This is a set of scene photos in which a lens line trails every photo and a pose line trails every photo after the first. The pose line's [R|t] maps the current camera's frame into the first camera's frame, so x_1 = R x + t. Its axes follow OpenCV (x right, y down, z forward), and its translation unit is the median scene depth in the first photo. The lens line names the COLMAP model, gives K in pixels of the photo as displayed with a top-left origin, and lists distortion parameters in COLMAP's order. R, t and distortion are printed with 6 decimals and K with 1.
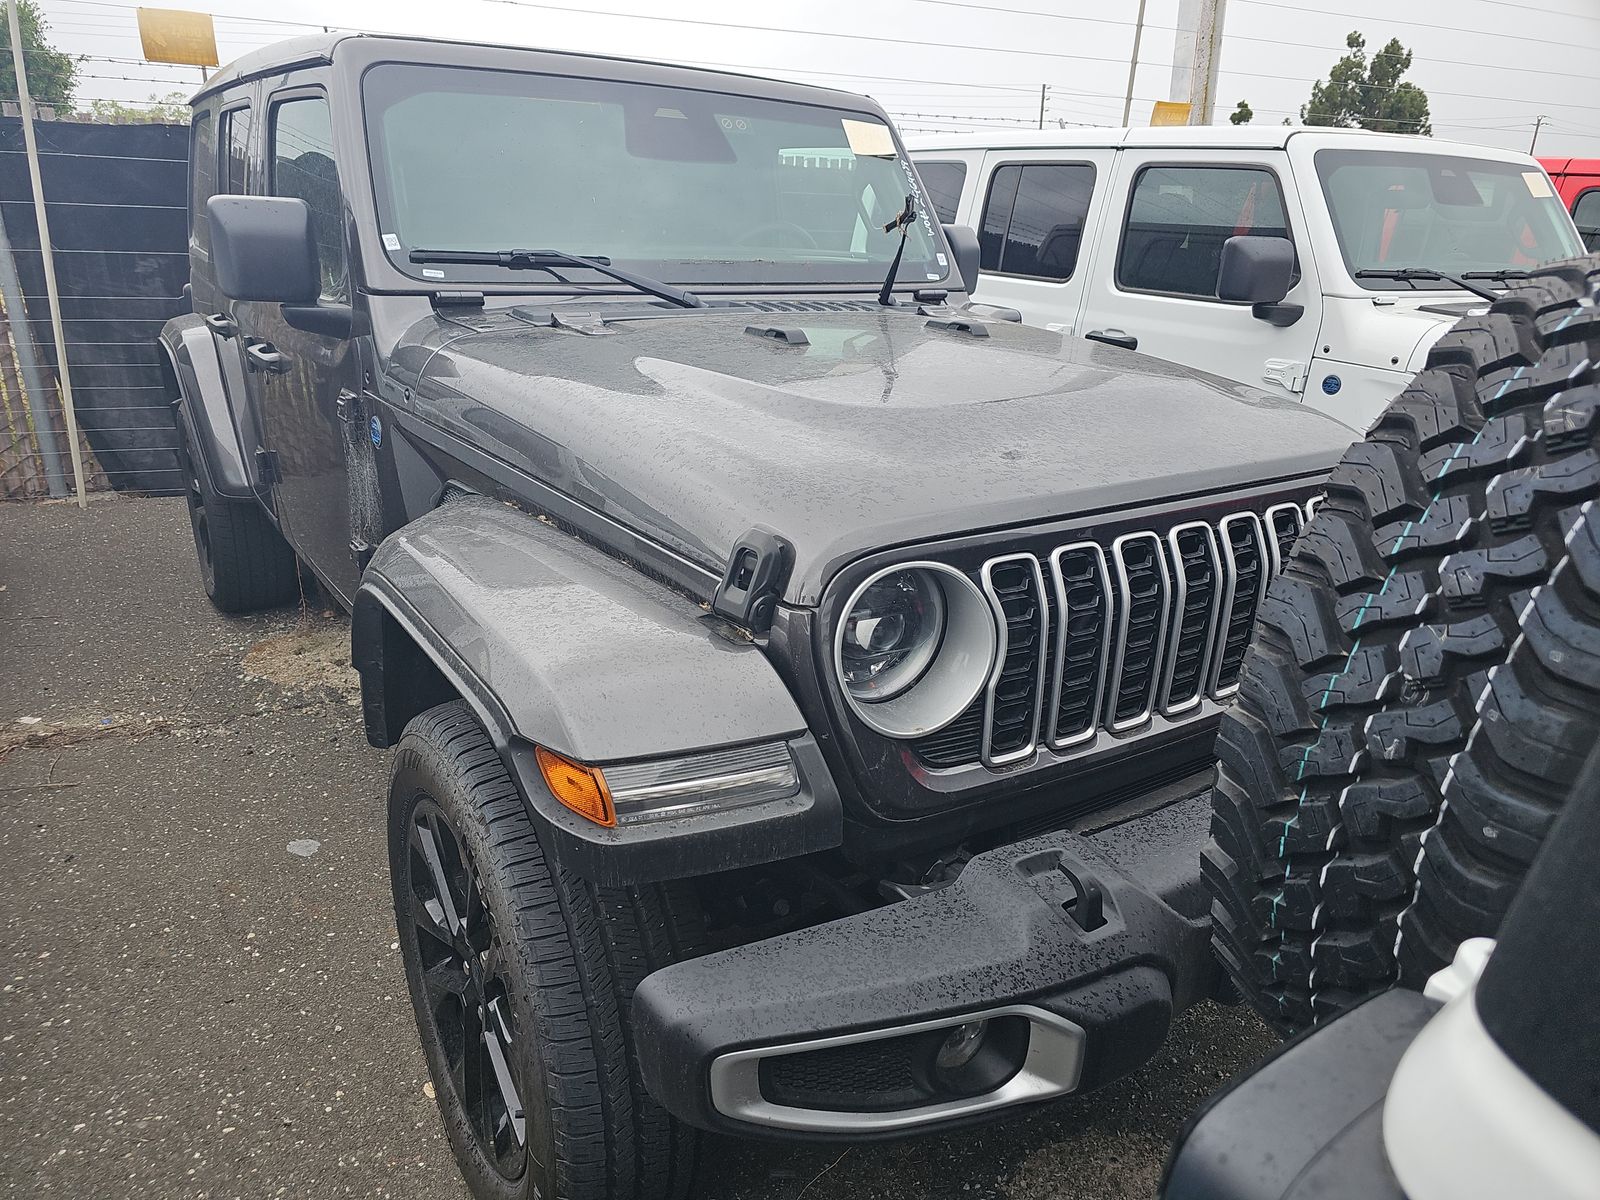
lens RADIAL K [[1063.7, 0, 798.1], [0, 1063.7, 612.1], [0, 0, 1]] dist [0.032547, -0.024002]
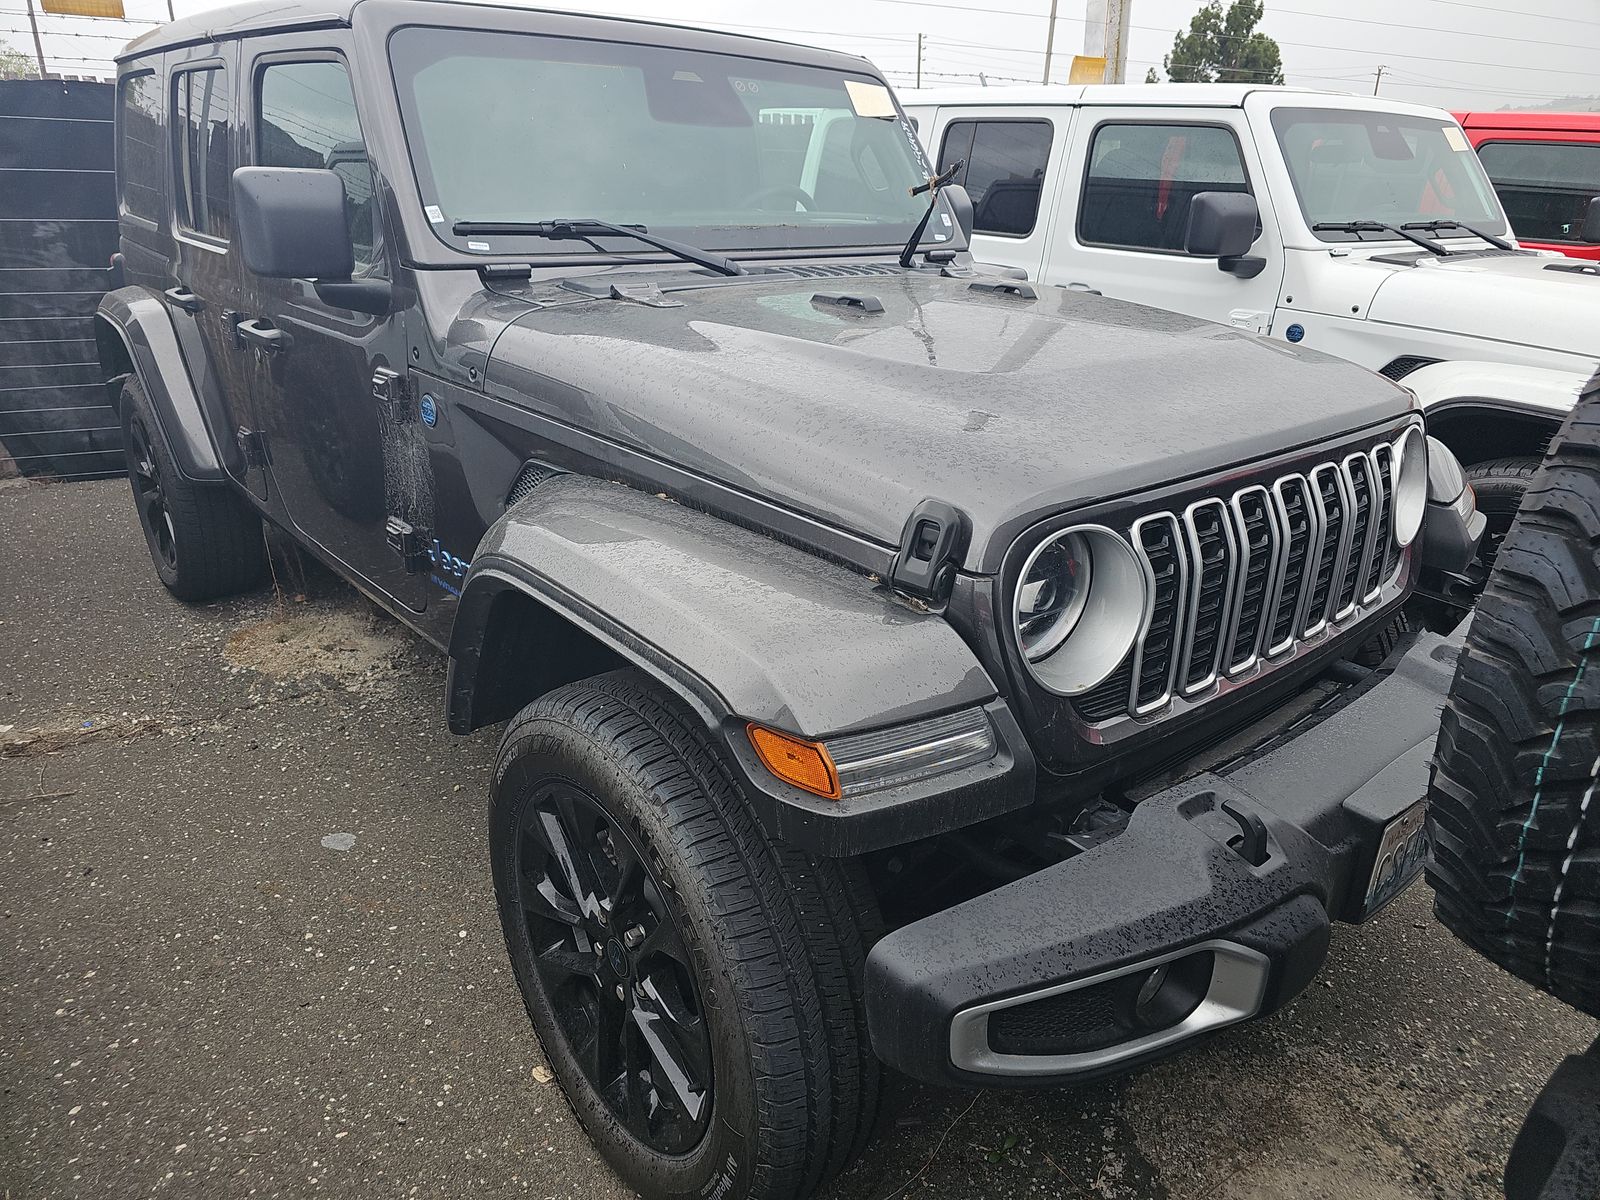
lens RADIAL K [[1063.7, 0, 811.5], [0, 1063.7, 587.9], [0, 0, 1]] dist [0.032547, -0.024002]
pose [[0.993345, -0.049986, 0.103763, -0.162156], [0.047852, 0.998591, 0.022955, -0.014080], [-0.104764, -0.017837, 0.994337, -0.004740]]
